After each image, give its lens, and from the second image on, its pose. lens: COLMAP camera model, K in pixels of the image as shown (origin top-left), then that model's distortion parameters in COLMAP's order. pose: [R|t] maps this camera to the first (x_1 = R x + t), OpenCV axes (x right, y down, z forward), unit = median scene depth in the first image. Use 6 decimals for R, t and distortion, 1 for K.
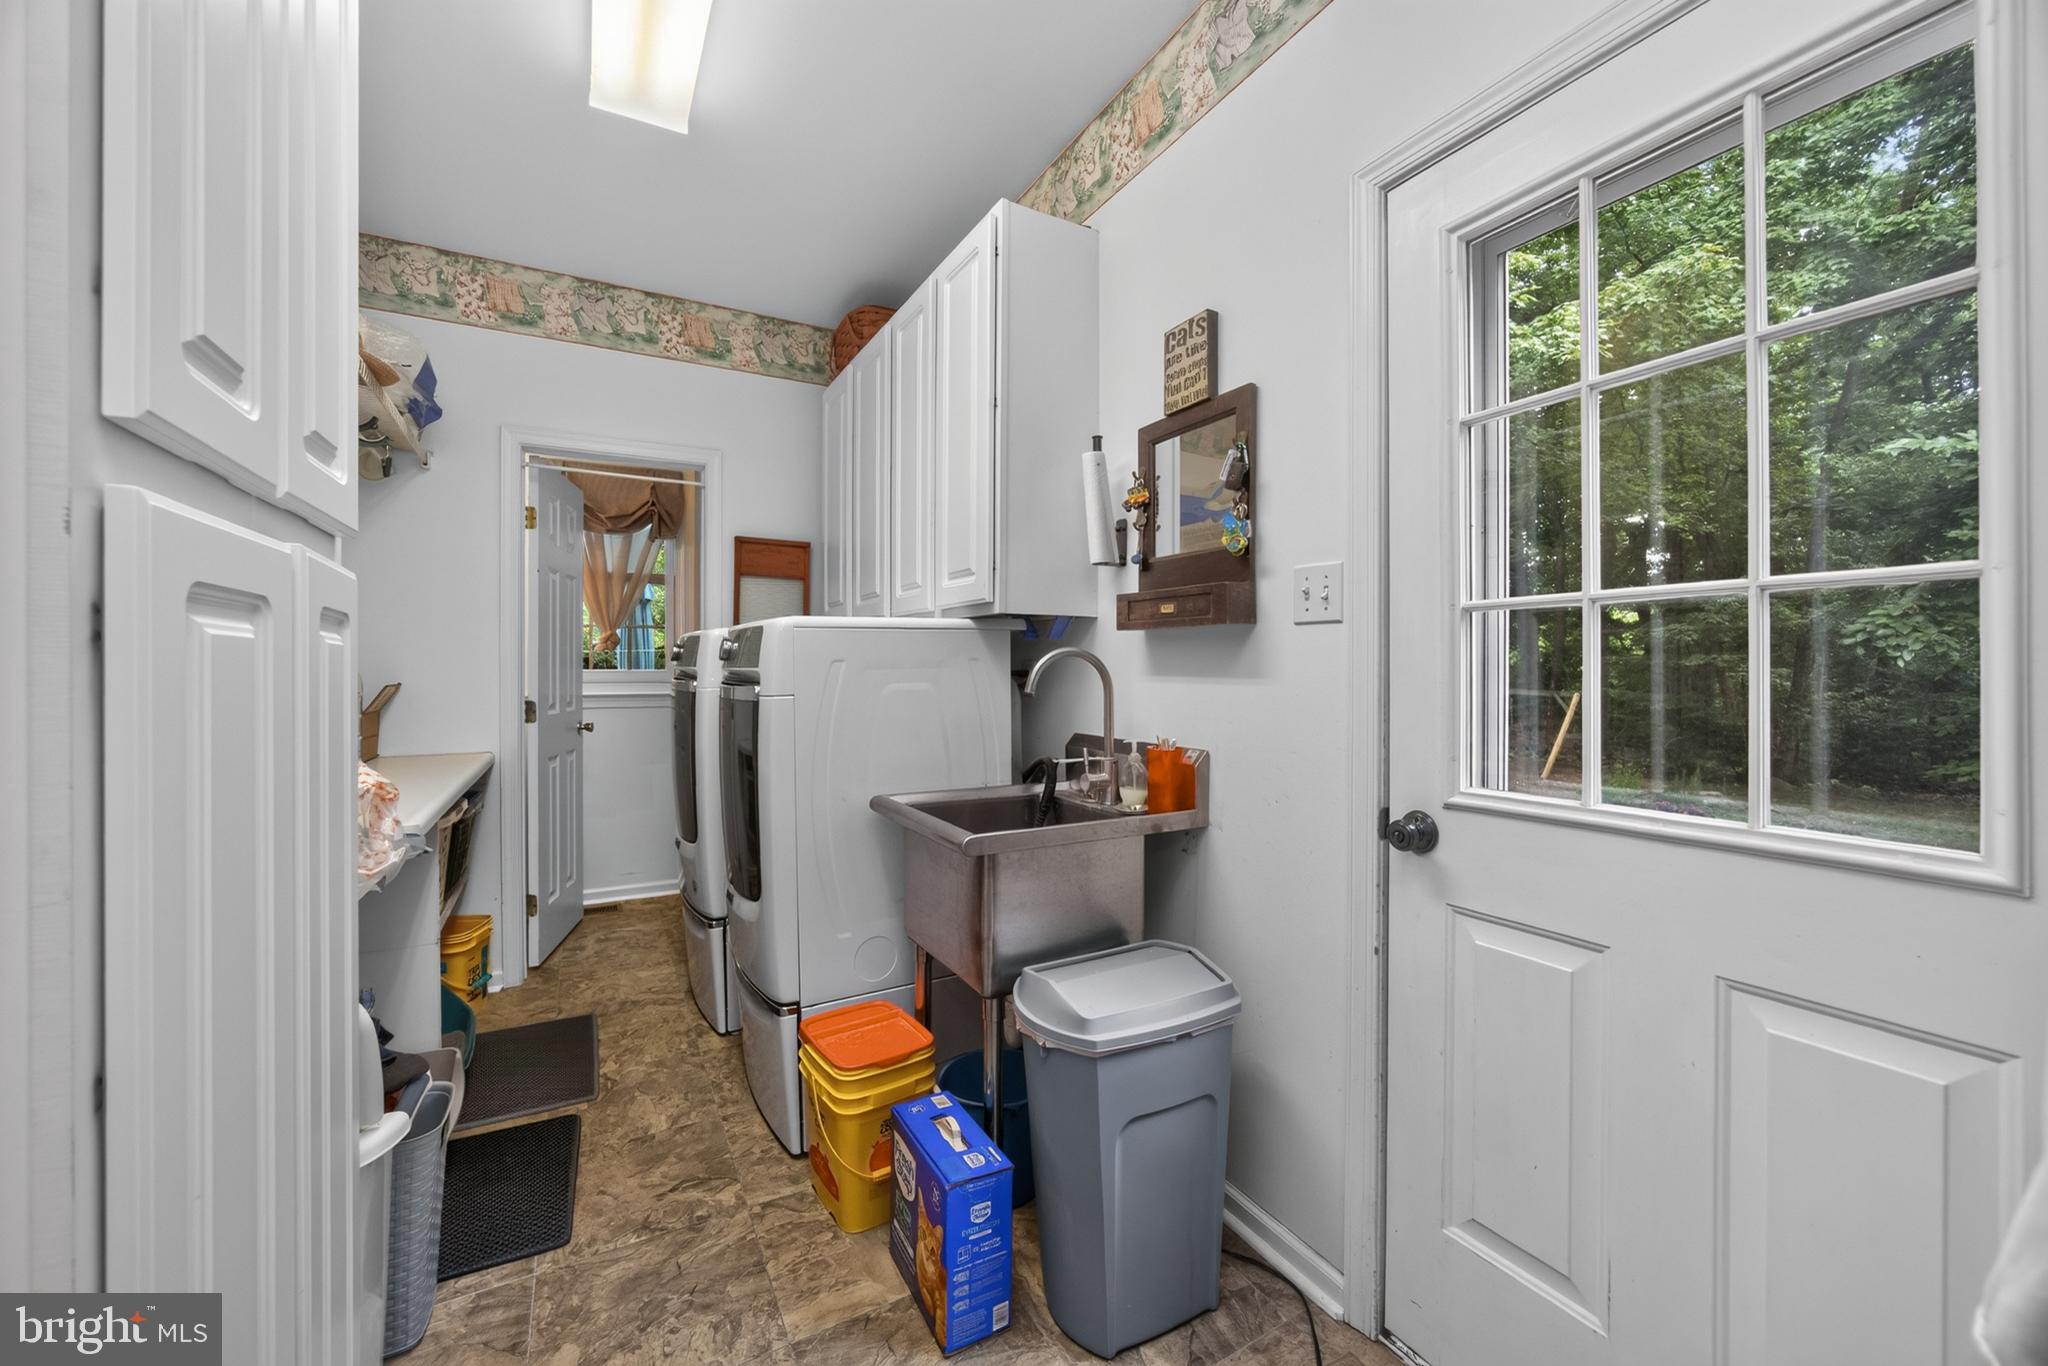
lens RADIAL K [[797.4, 0, 1028.3], [0, 797.4, 664.0], [0, 0, 1]] dist [-0.008583, 0.000208]
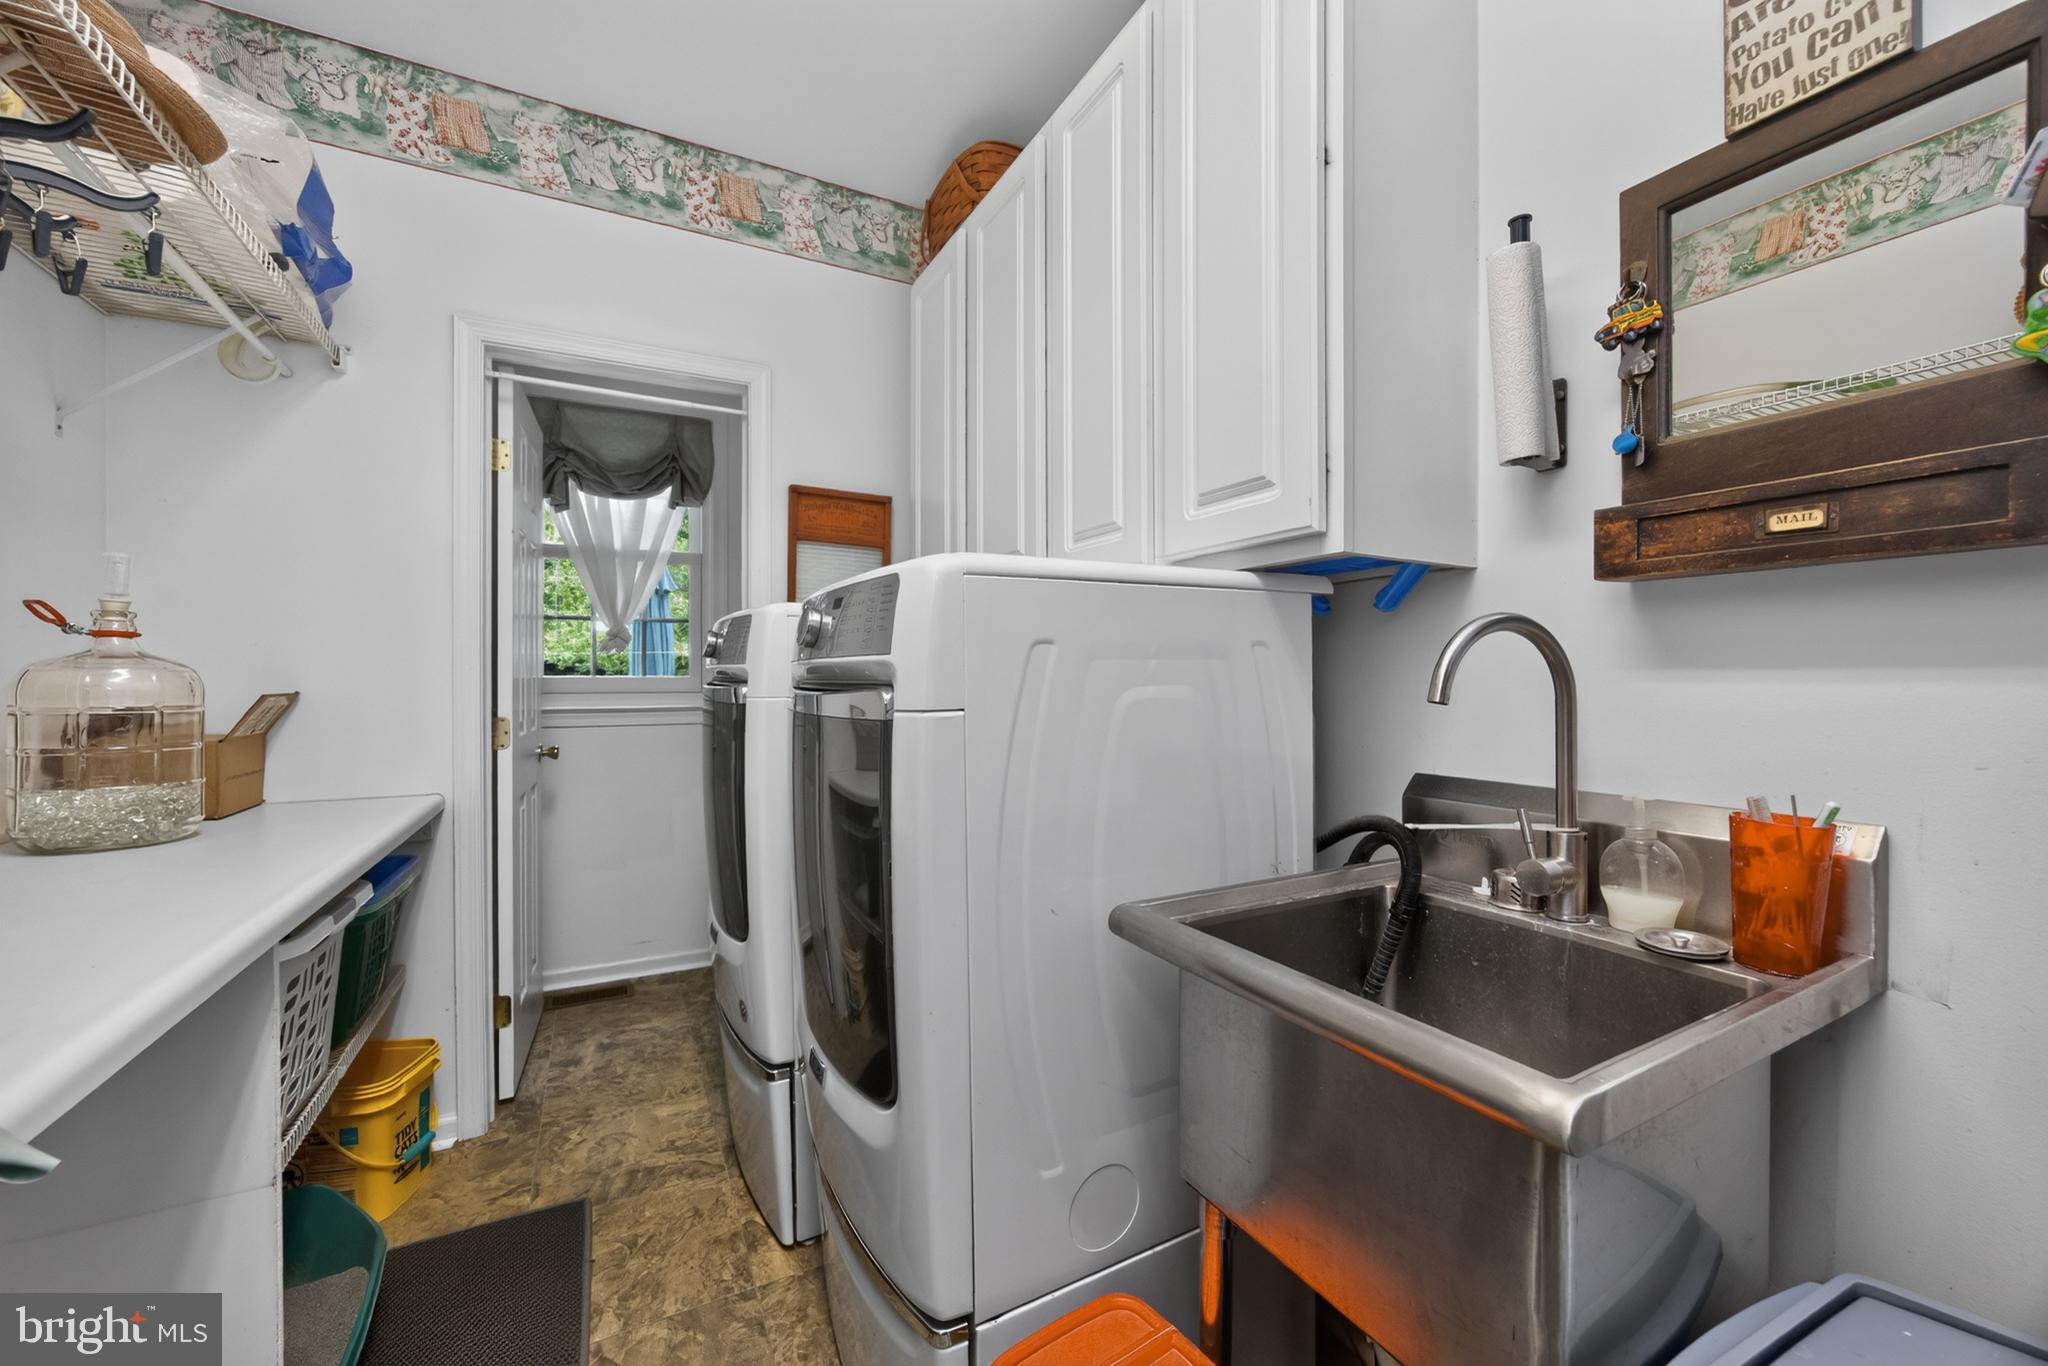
lens RADIAL K [[787.0, 0, 1027.6], [0, 787.0, 675.6], [0, 0, 1]] dist [-0.016267, 0.005599]
pose [[0.999926, -0.001922, -0.011971, -0.168102], [0.001891, 0.999995, -0.002662, 0.013264], [0.011976, 0.002639, 0.999925, 0.344022]]
